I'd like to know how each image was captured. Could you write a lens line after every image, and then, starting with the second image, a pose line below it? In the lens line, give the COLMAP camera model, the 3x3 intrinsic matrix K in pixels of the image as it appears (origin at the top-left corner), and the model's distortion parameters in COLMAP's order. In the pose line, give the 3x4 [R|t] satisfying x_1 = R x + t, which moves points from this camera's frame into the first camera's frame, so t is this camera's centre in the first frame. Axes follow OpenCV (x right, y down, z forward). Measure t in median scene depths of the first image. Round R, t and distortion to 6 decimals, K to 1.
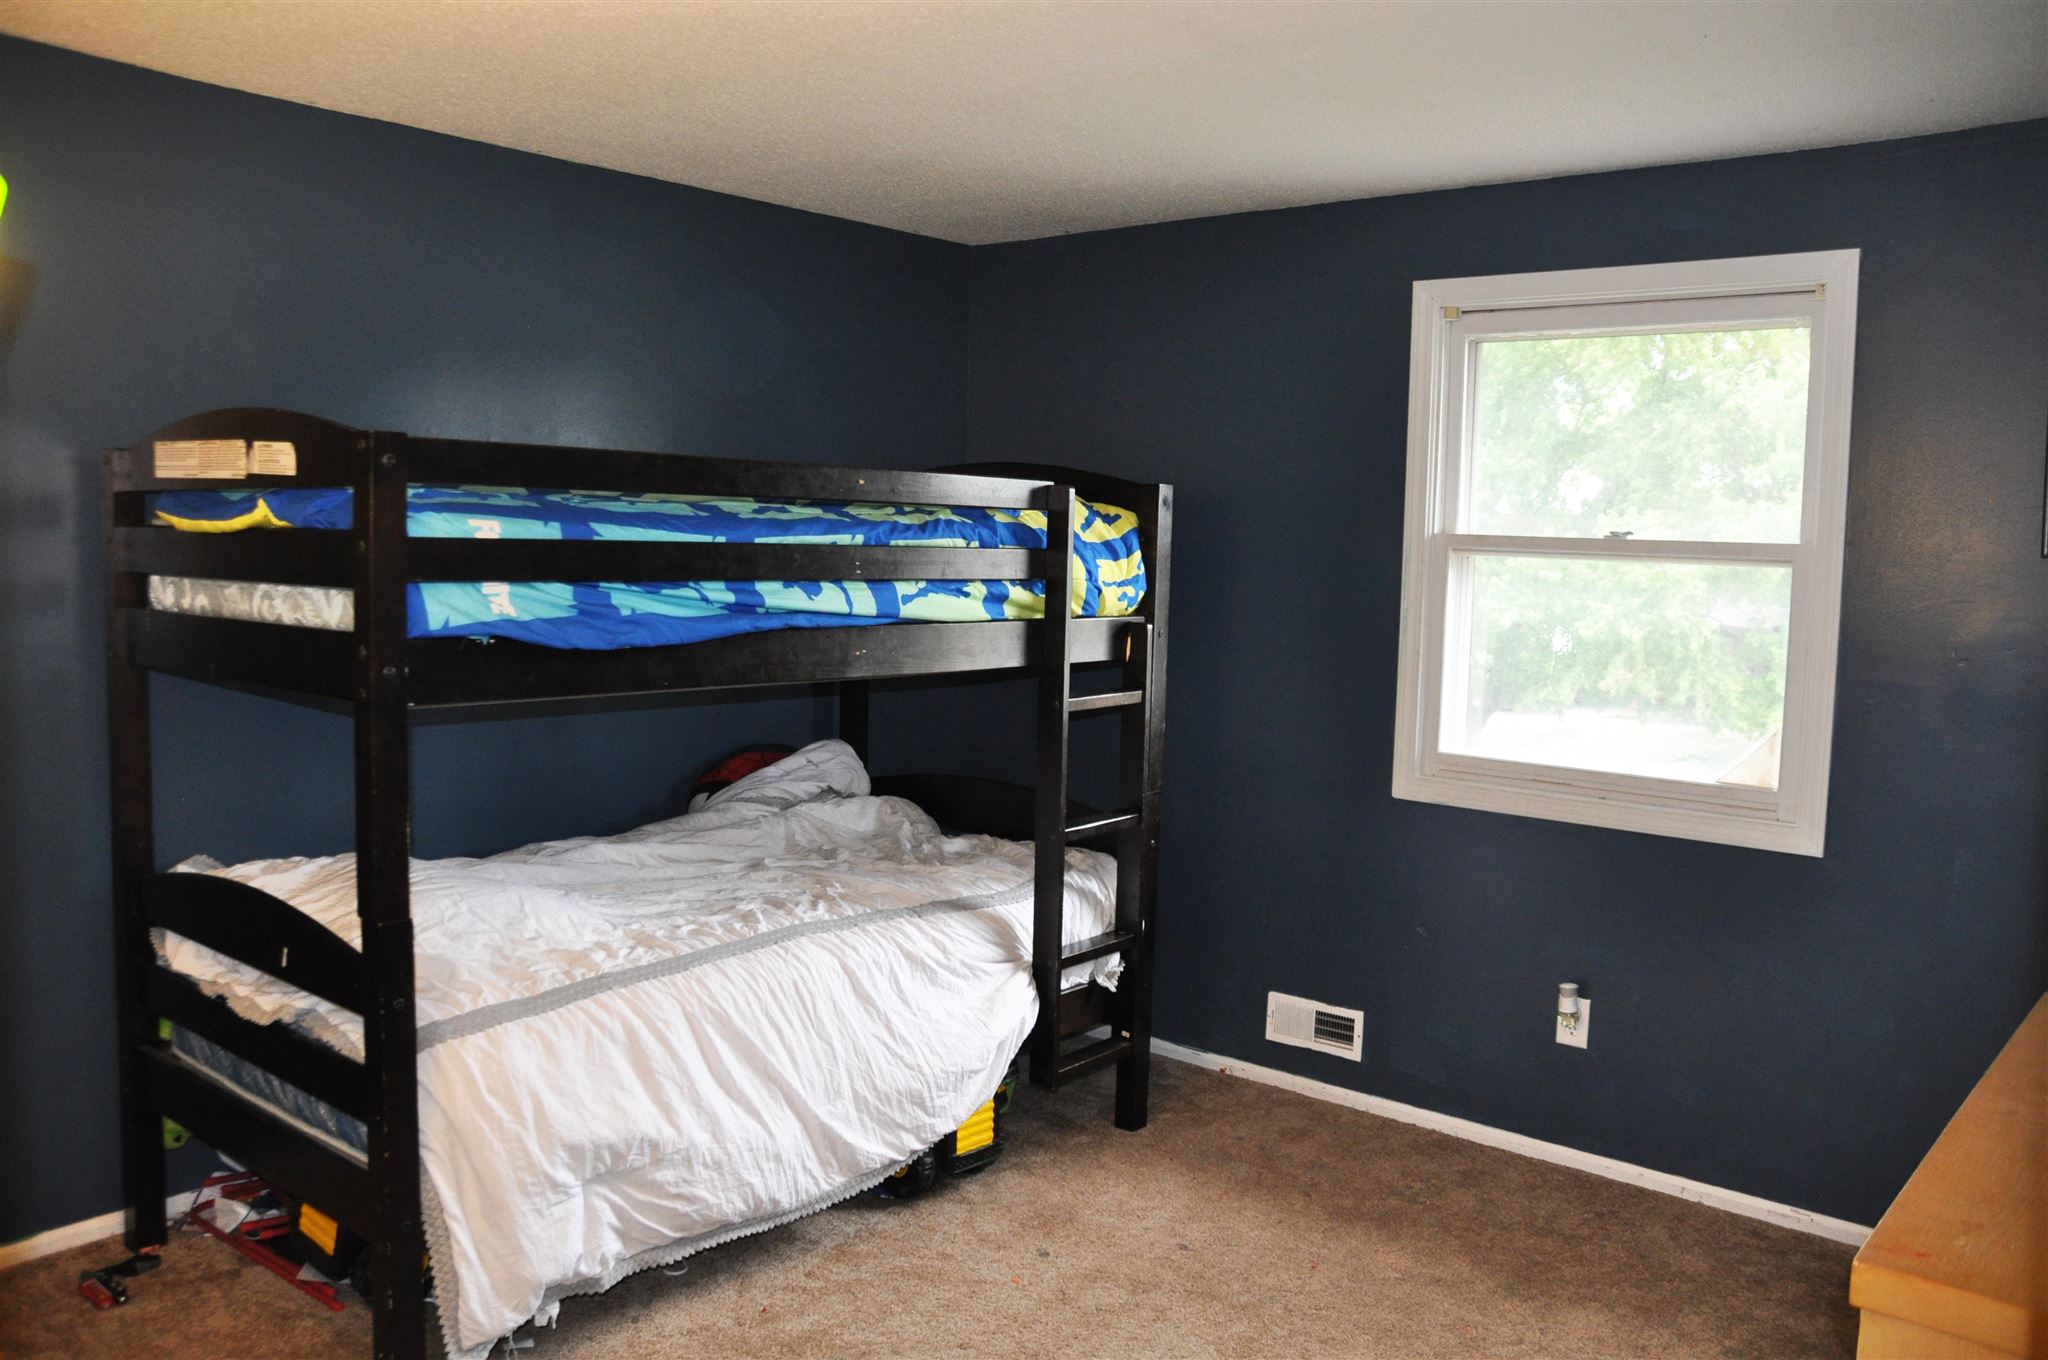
lens RADIAL K [[1623.8, 0, 1024.4], [0, 1623.8, 677.6], [0, 0, 1]] dist [-0.145210, 0.141505]
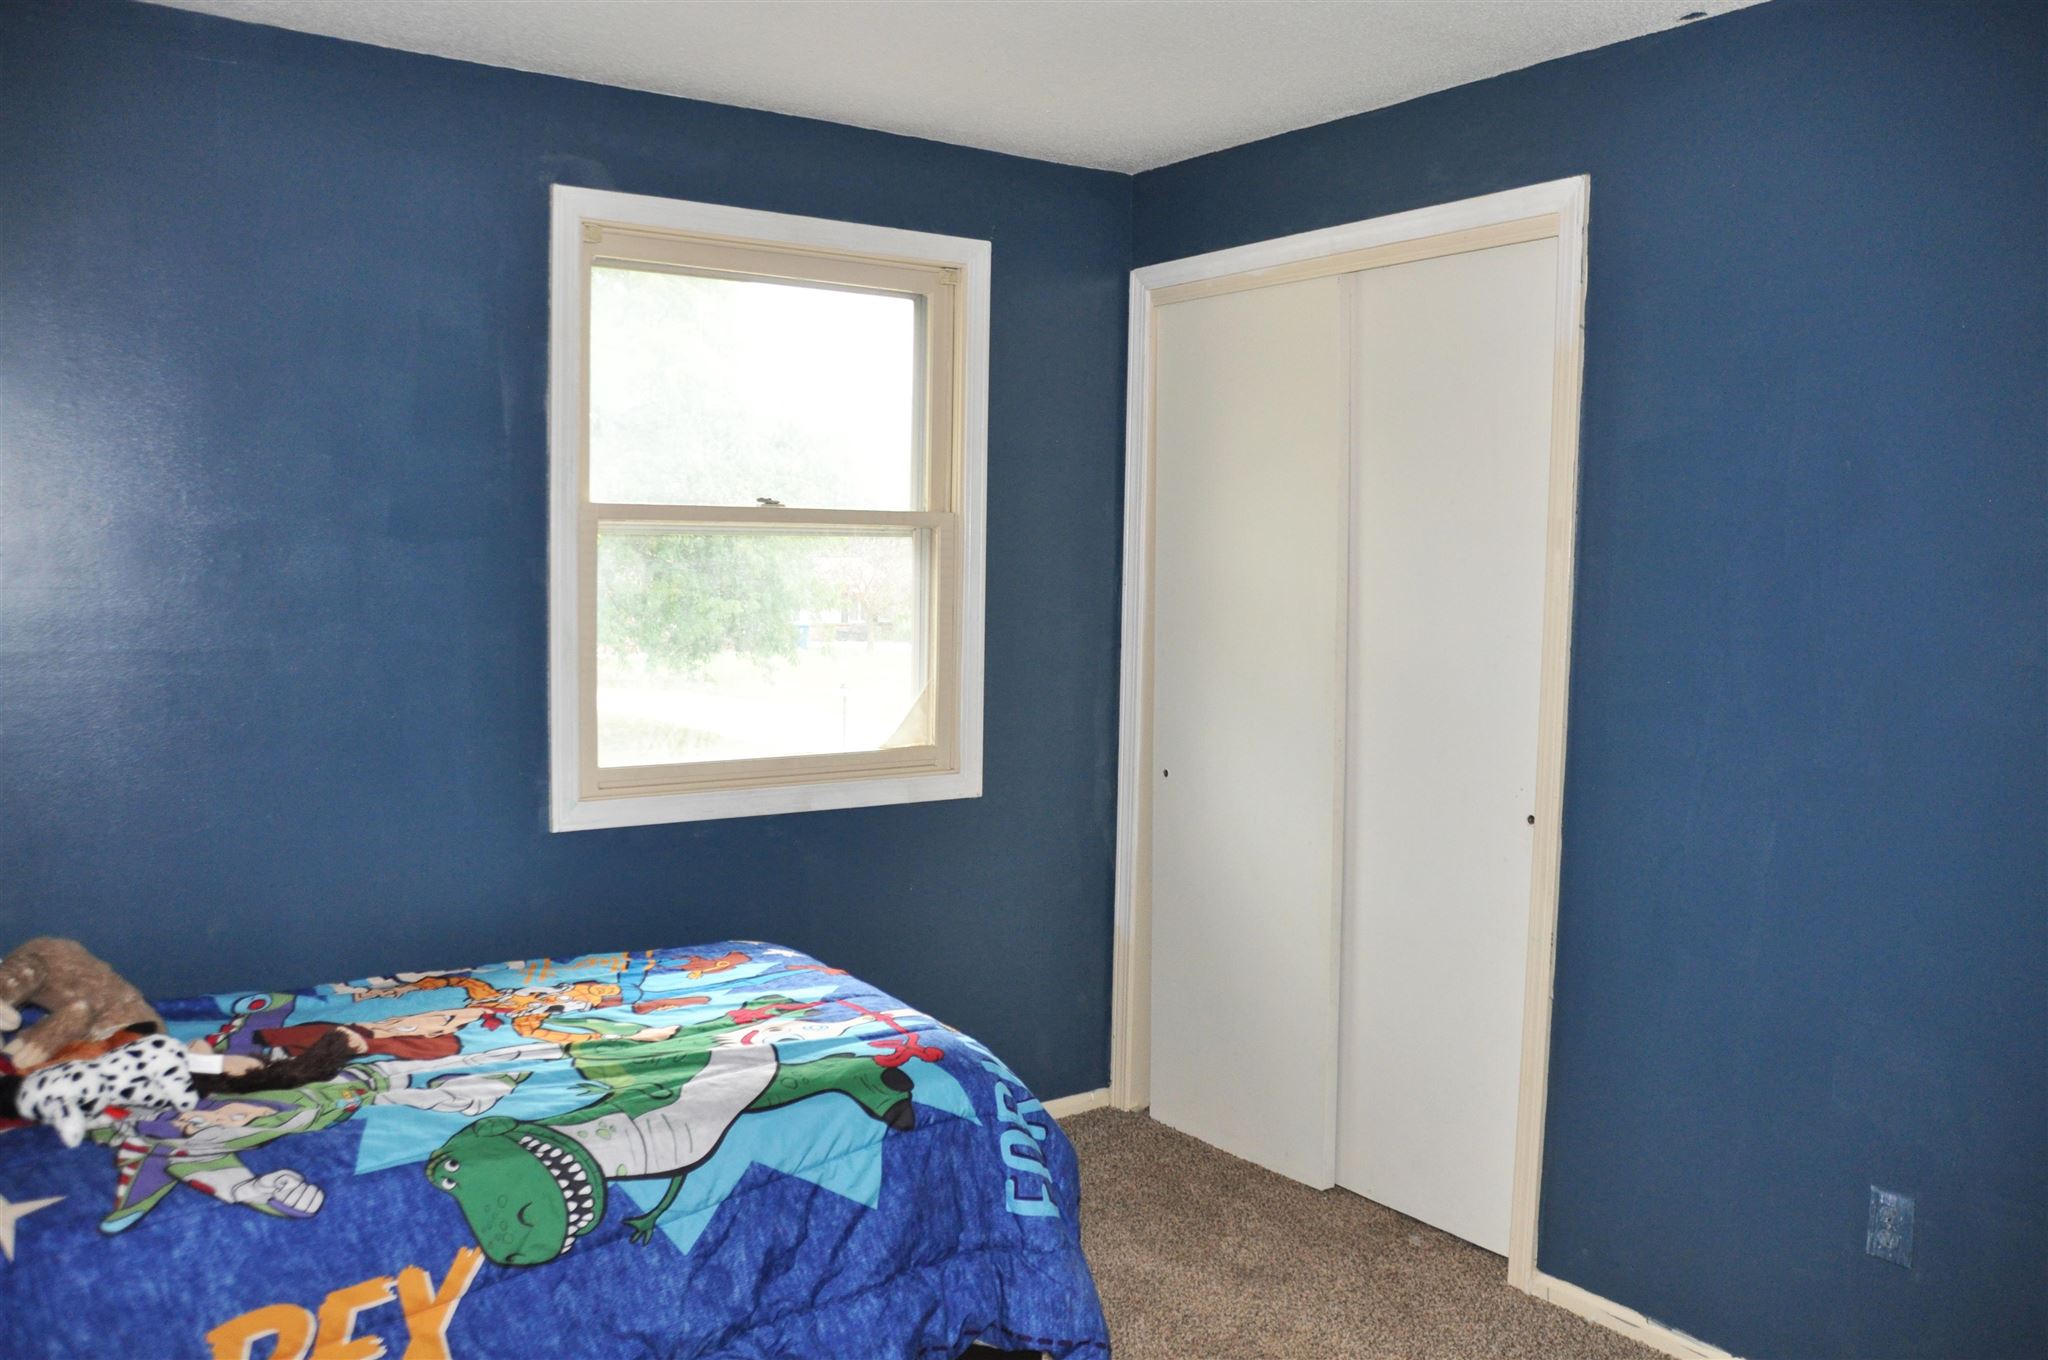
lens RADIAL K [[1623.8, 0, 1024.4], [0, 1623.8, 677.6], [0, 0, 1]] dist [-0.145210, 0.141505]
pose [[0.236844, -0.106584, 0.965684, -0.509085], [0.084416, 0.992463, 0.088836, -0.058741], [-0.967873, 0.060478, 0.244056, 0.626859]]
